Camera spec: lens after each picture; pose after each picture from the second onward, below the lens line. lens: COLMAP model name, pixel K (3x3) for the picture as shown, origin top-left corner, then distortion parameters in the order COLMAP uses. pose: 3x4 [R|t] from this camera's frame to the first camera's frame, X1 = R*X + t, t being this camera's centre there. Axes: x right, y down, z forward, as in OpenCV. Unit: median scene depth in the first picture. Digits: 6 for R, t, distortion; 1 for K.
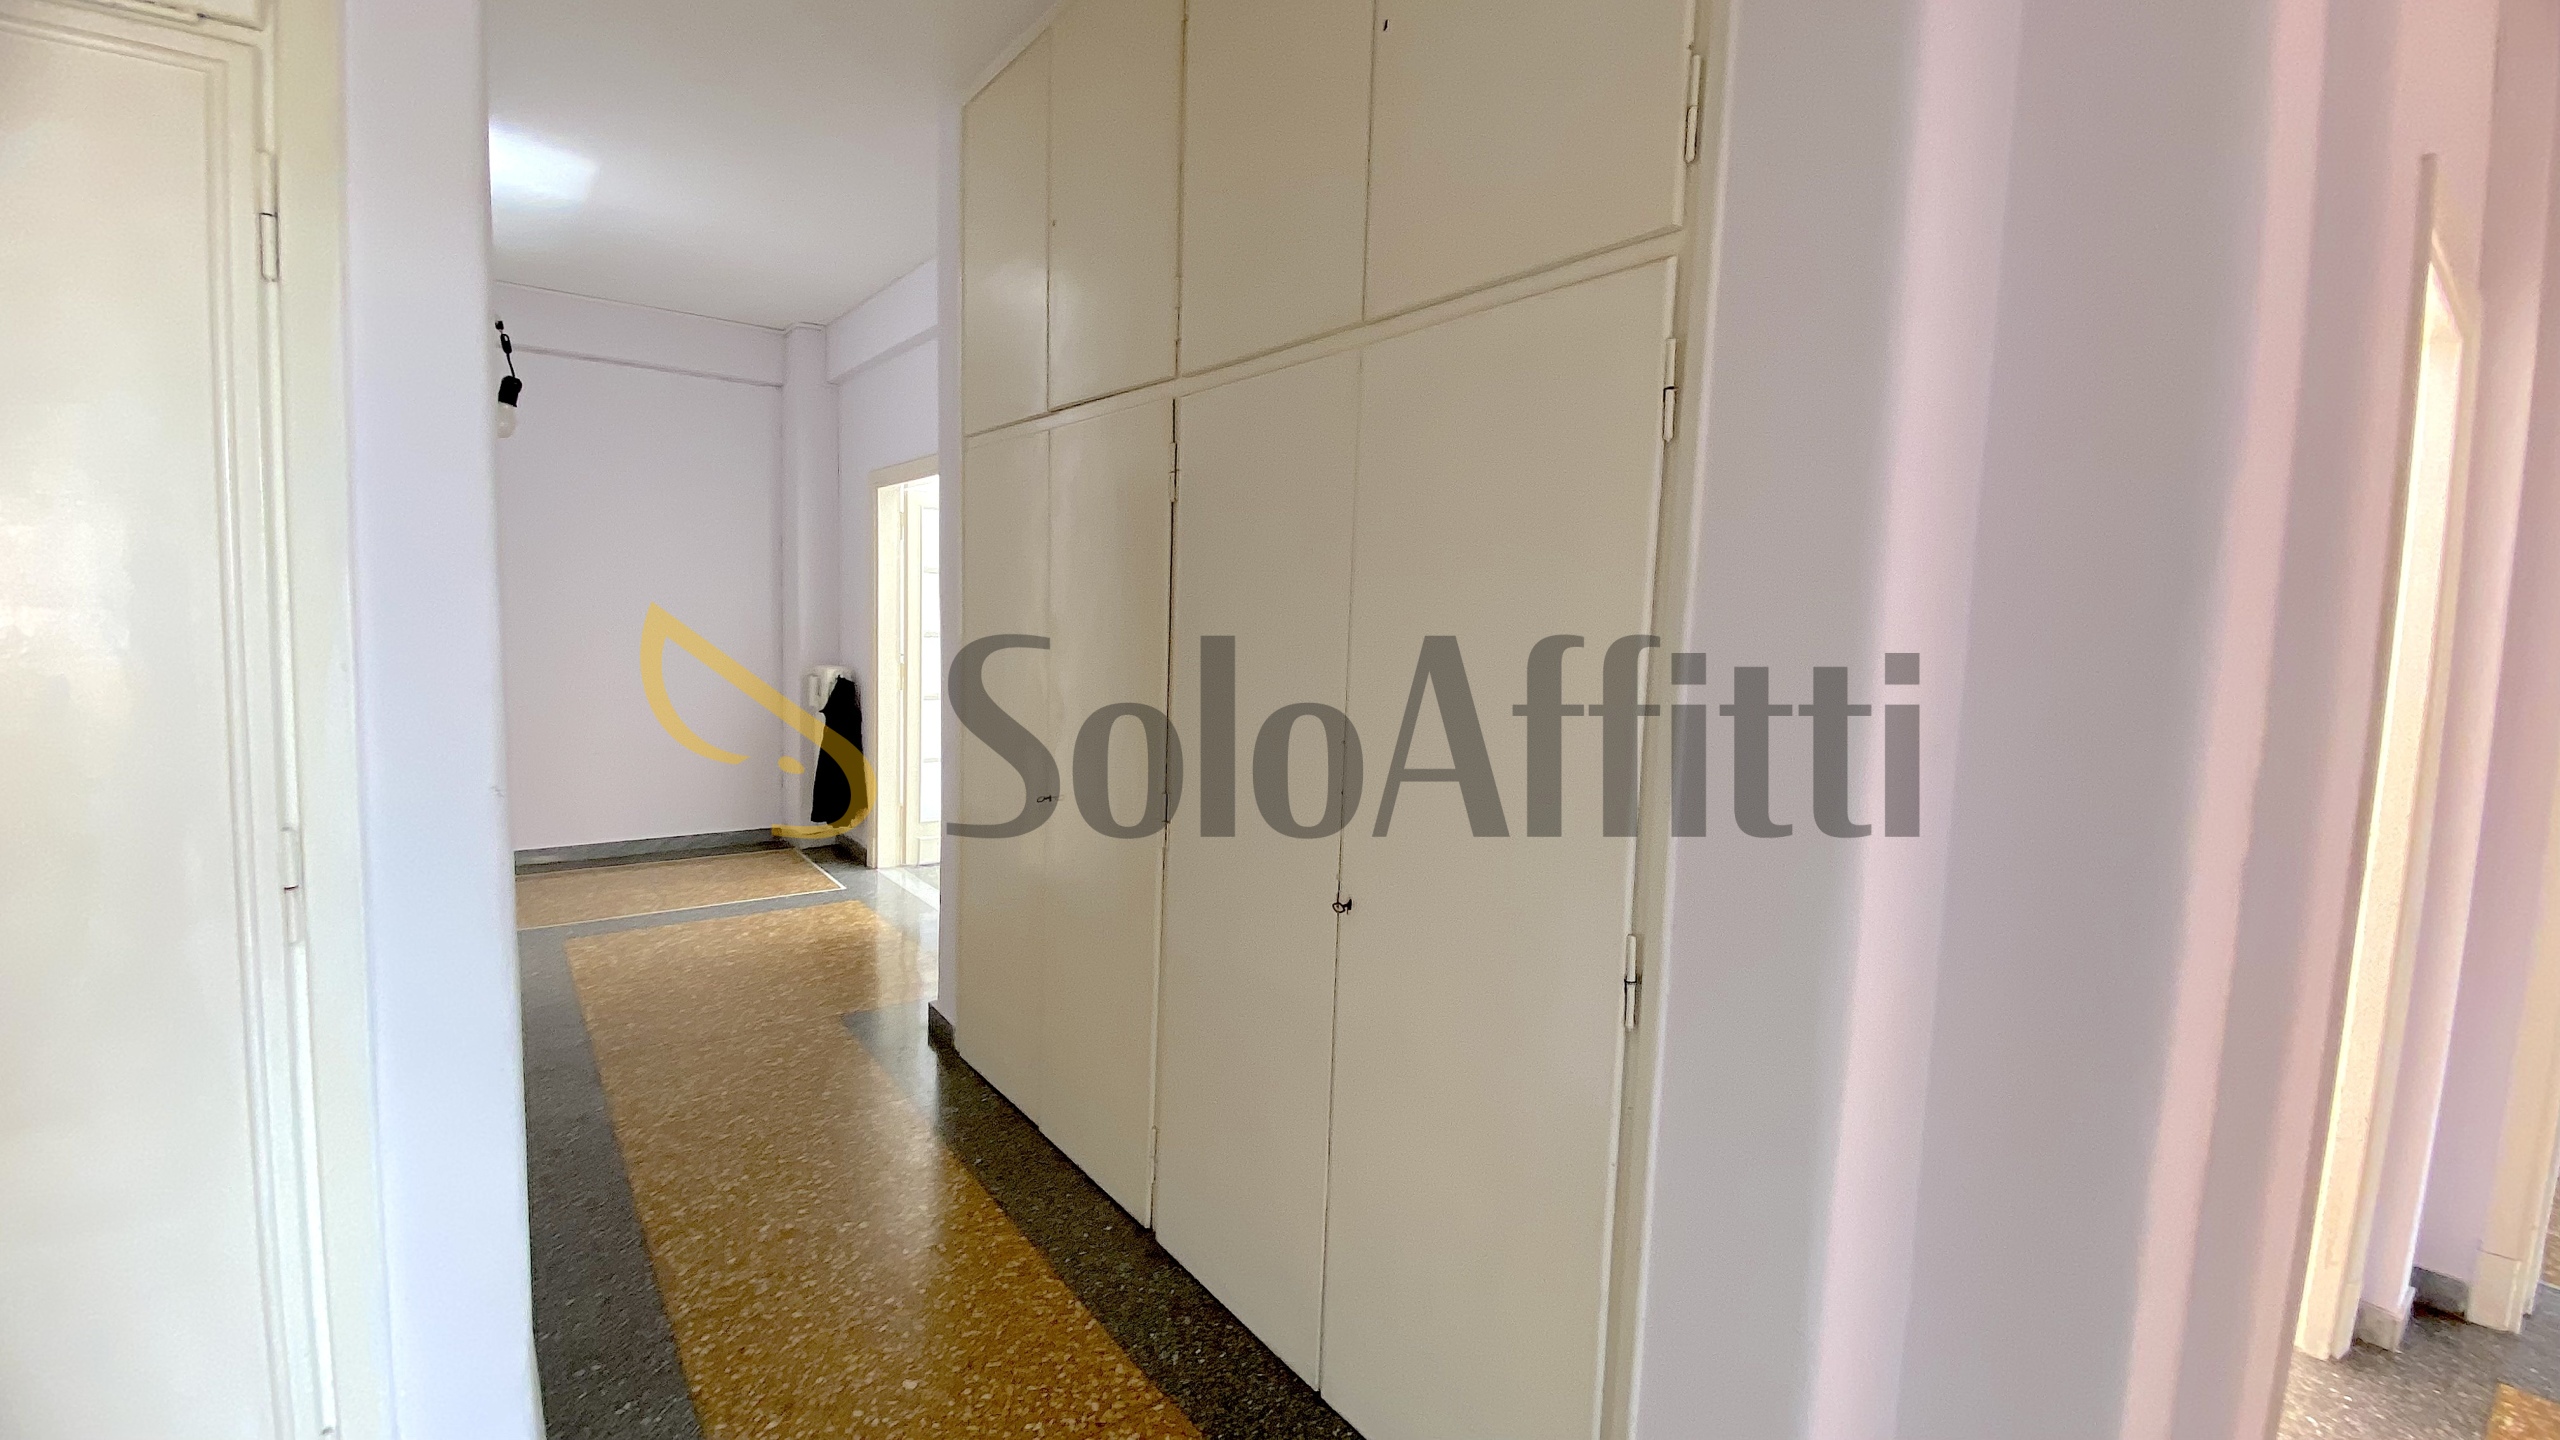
lens RADIAL K [[1011.0, 0, 1282.8], [0, 1011.0, 710.9], [0, 0, 1]] dist [-0.017368, -0.005235]
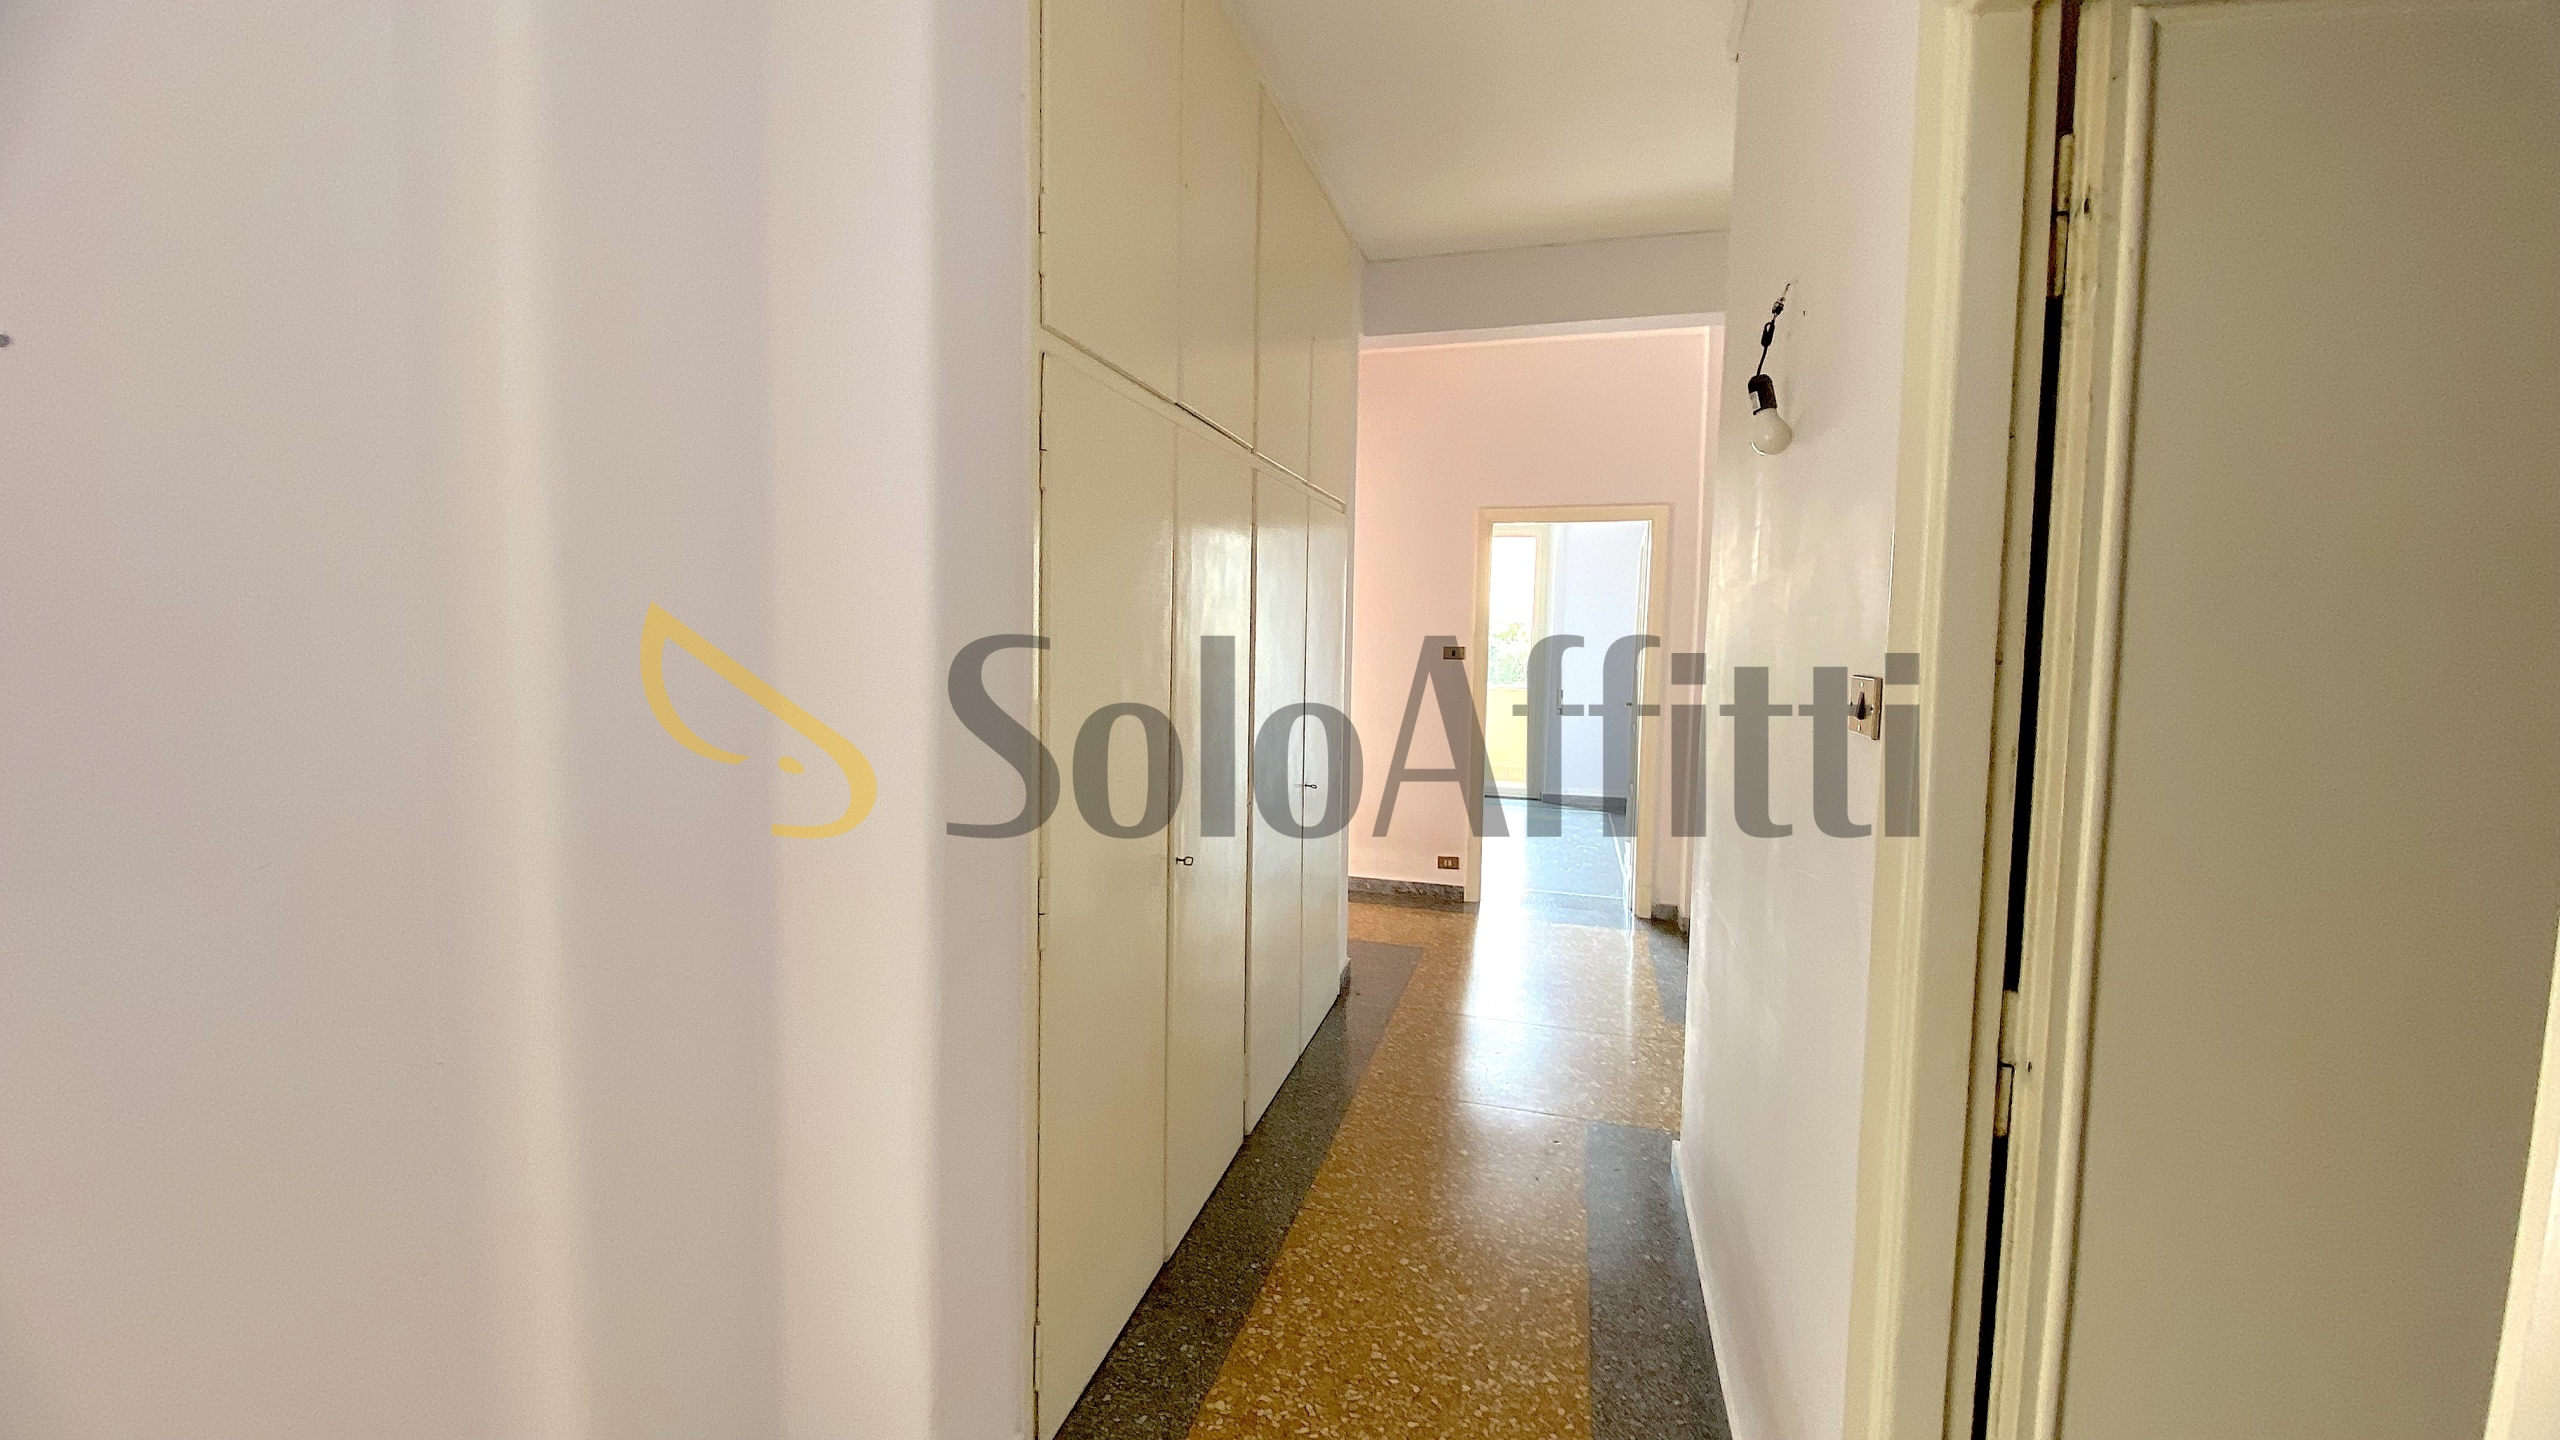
lens RADIAL K [[1011.0, 0, 1281.3], [0, 1011.0, 714.3], [0, 0, 1]] dist [-0.017368, -0.005235]
pose [[-0.574190, -0.099126, 0.812699, -1.116870], [0.040449, 0.987997, 0.149086, -0.177610], [-0.817722, 0.118476, -0.563288, 1.614189]]
